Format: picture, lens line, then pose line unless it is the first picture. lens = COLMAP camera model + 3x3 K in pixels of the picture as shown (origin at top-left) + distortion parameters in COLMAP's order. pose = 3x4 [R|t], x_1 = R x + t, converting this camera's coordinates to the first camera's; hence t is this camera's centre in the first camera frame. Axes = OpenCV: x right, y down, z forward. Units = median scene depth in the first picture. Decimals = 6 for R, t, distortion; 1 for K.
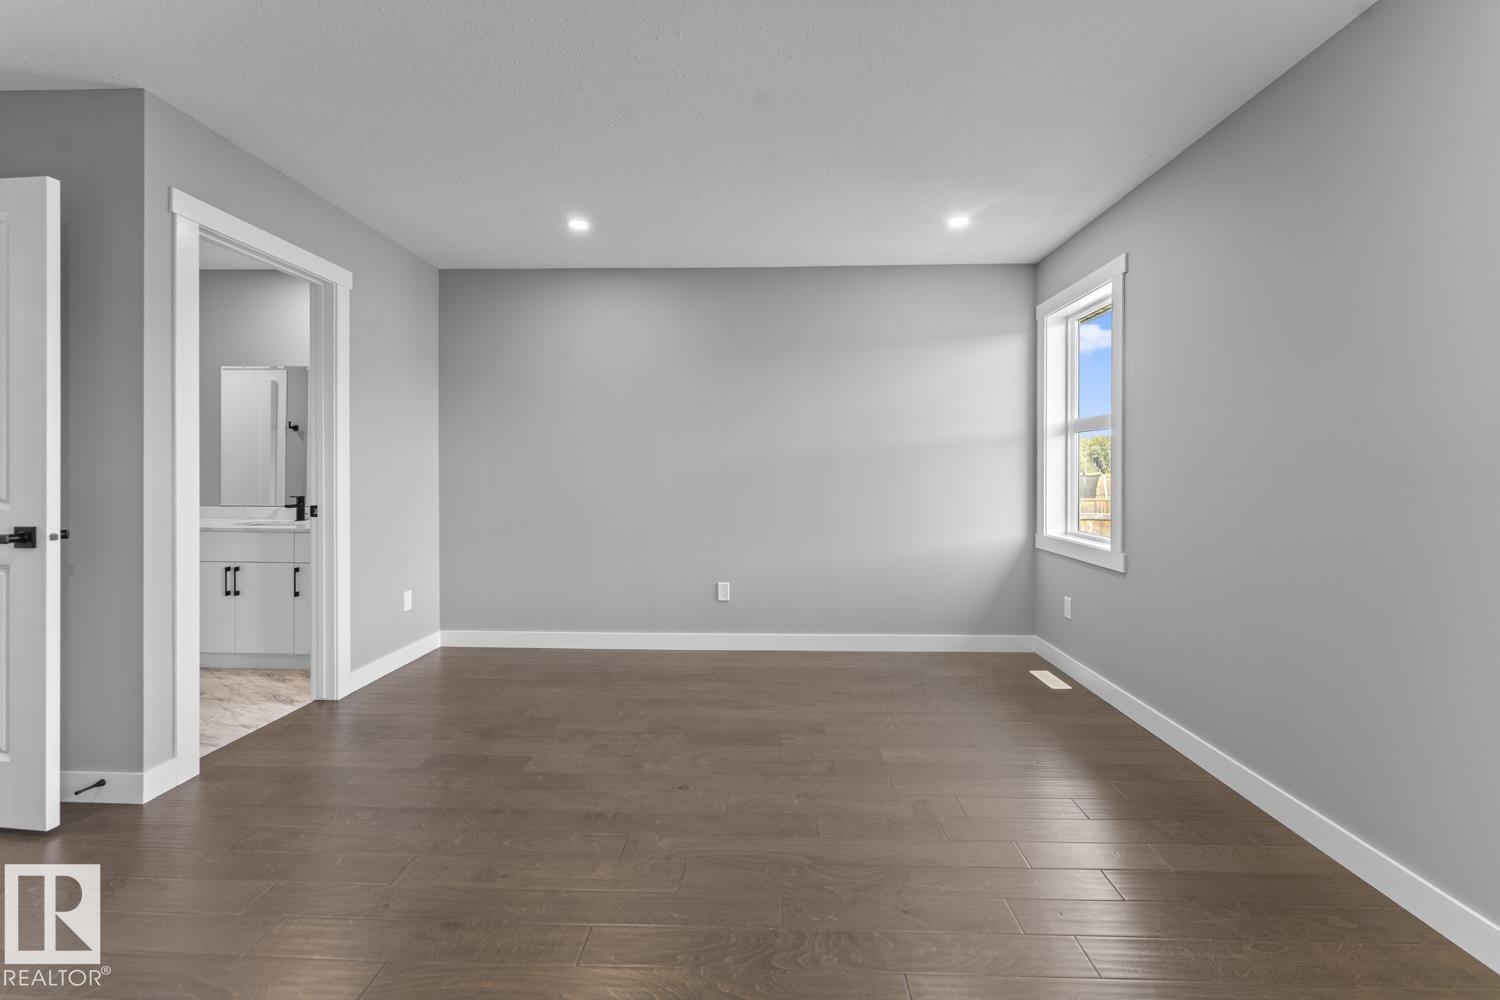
lens RADIAL K [[613.0, 0, 750.1], [0, 613.0, 475.0], [0, 0, 1]] dist [0.000577, 0.000114]
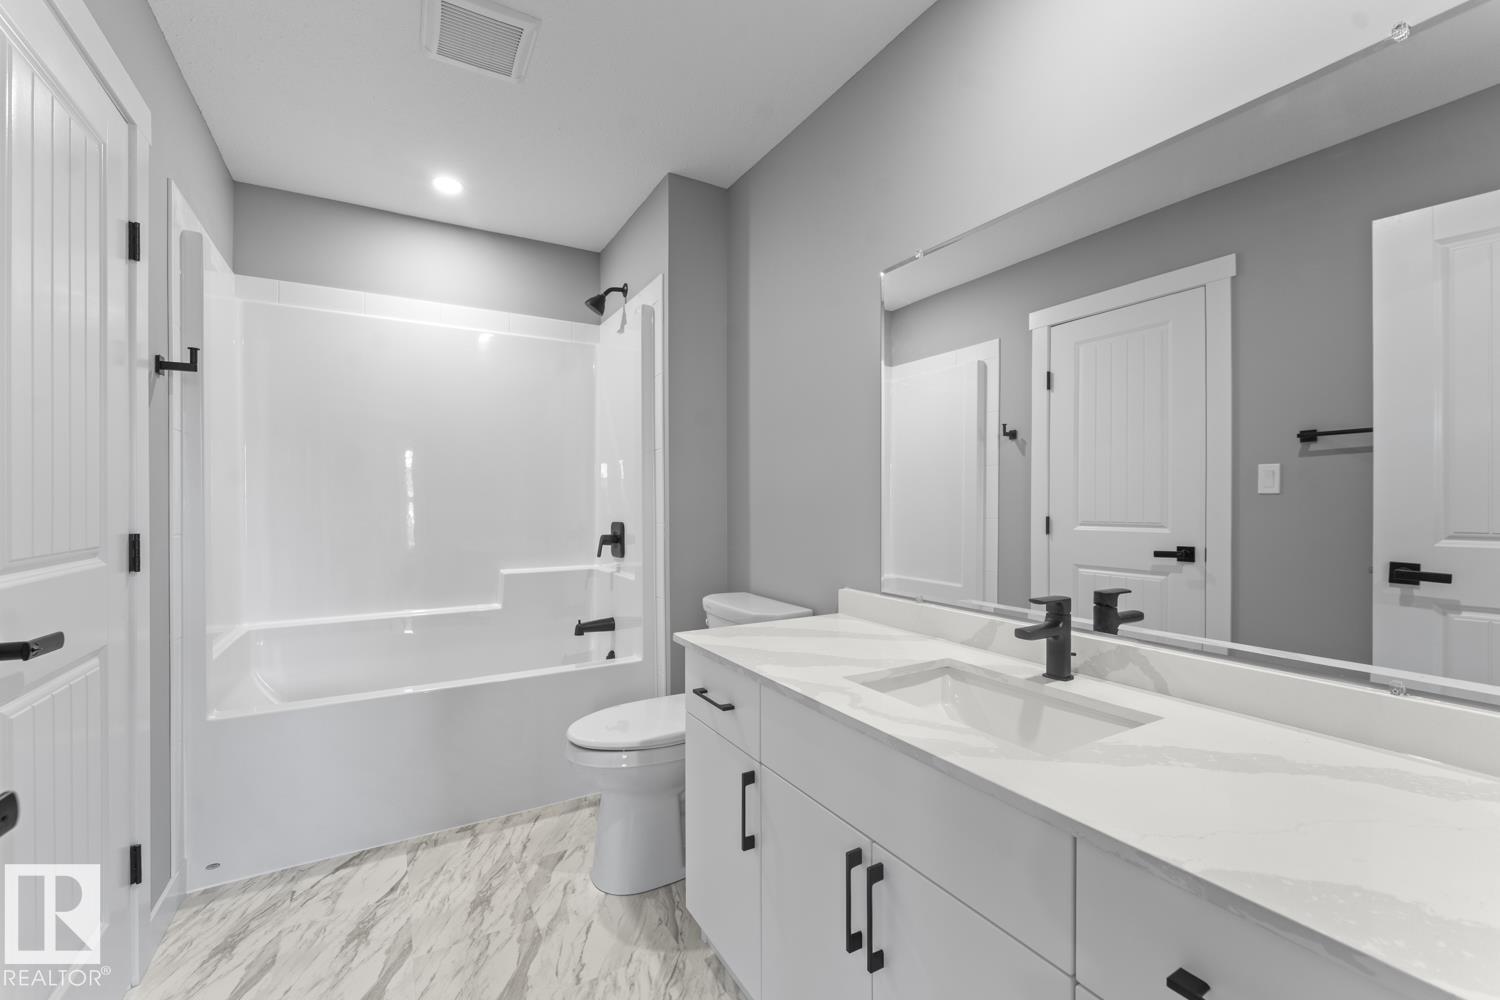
lens RADIAL K [[630.7, 0, 750.0], [0, 630.7, 500.0], [0, 0, 1]] dist [-0.000984, -0.000162]
pose [[0.533558, -0.004645, -0.845751, -0.620605], [-0.005197, 0.999948, -0.008771, -0.015489], [0.845747, 0.009075, 0.533506, 0.793040]]
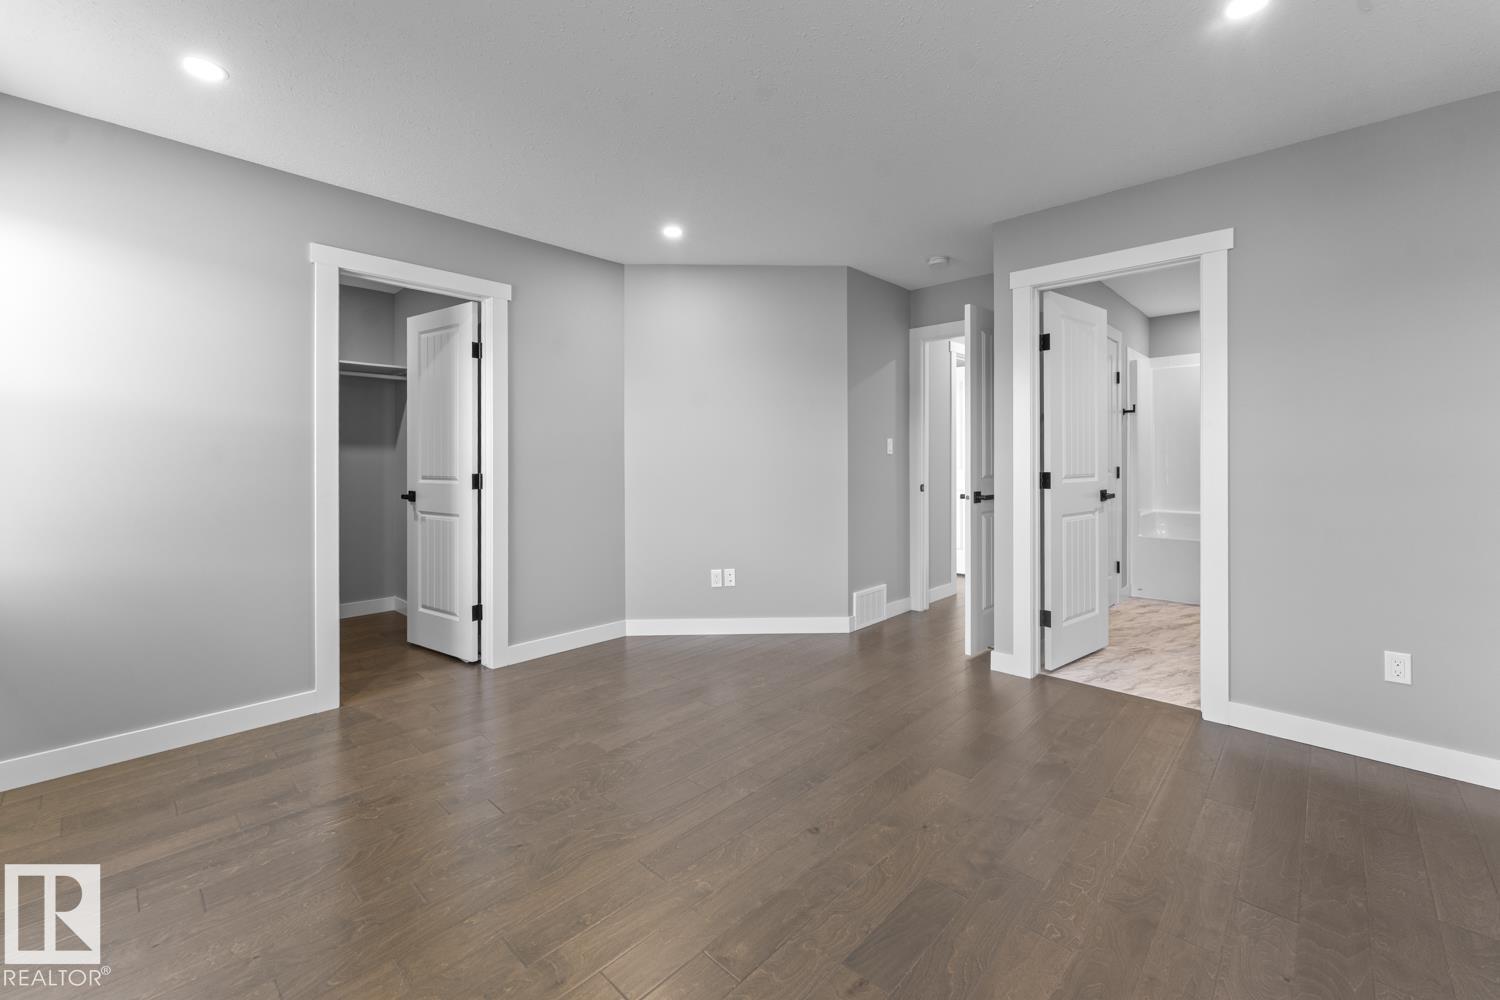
lens RADIAL K [[607.2, 0, 742.2], [0, 607.2, 458.0], [0, 0, 1]] dist [0.000528, 0.000019]
pose [[-0.663625, -0.002994, -0.748059, 0.378383], [-0.006635, 0.999976, 0.001884, -0.008986], [0.748036, 0.006213, -0.663629, 0.940904]]
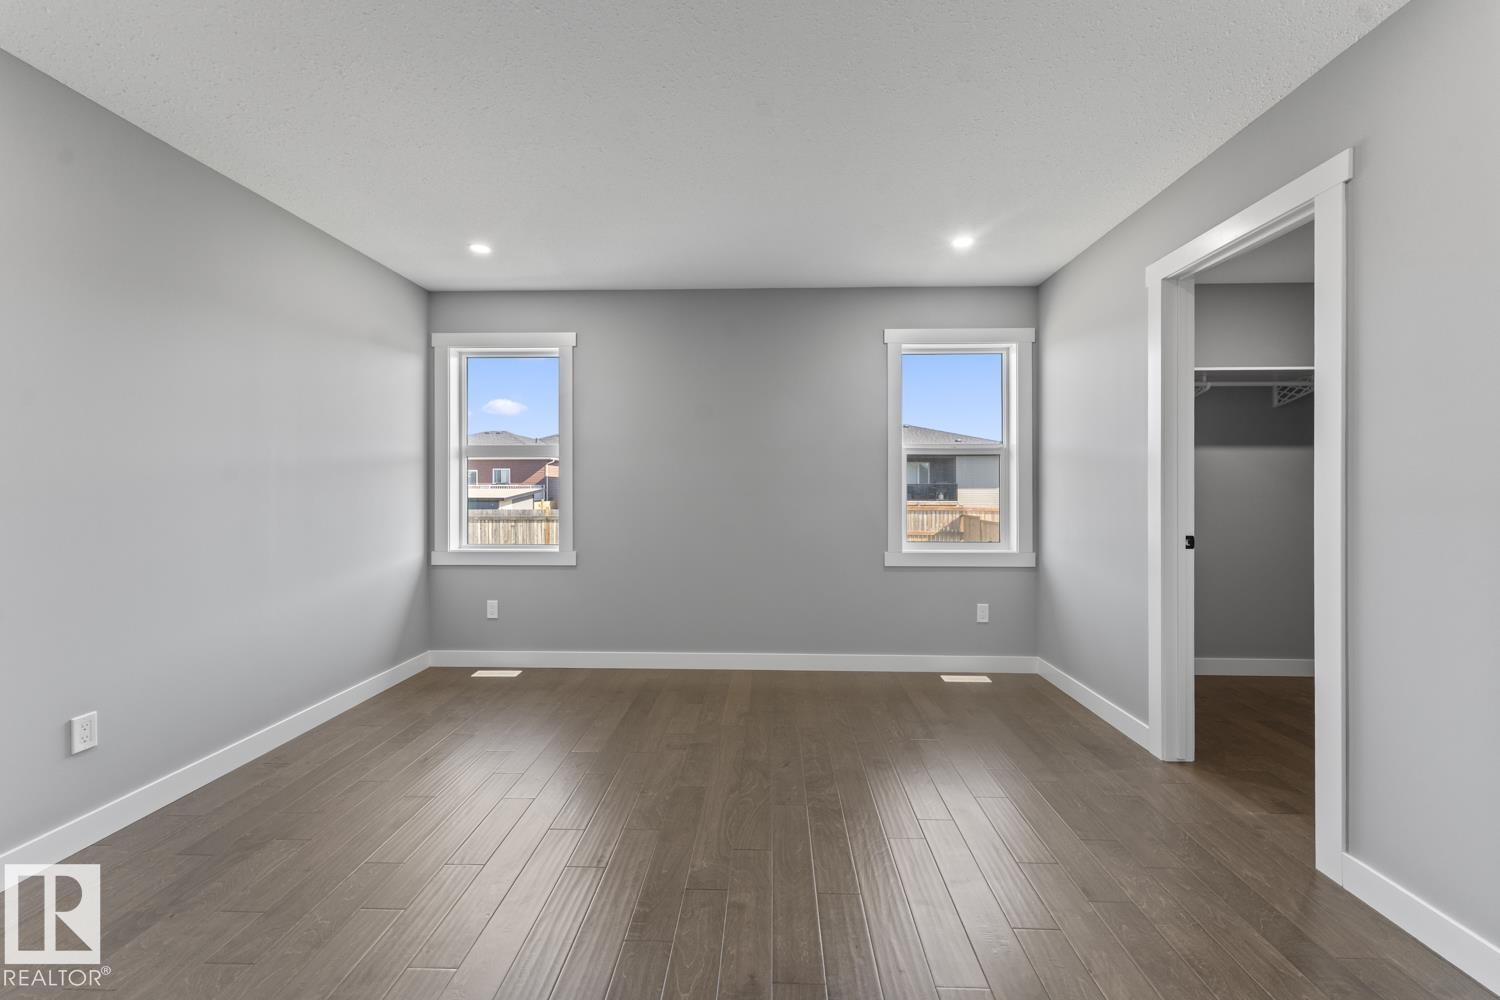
lens RADIAL K [[606.6, 0, 757.1], [0, 606.6, 493.6], [0, 0, 1]] dist [0.000540, -0.000399]
pose [[-0.011363, -0.007896, 0.999904, -0.609623], [0.008749, 0.999930, 0.007996, -0.006739], [-0.999897, 0.008839, -0.011294, 0.496081]]
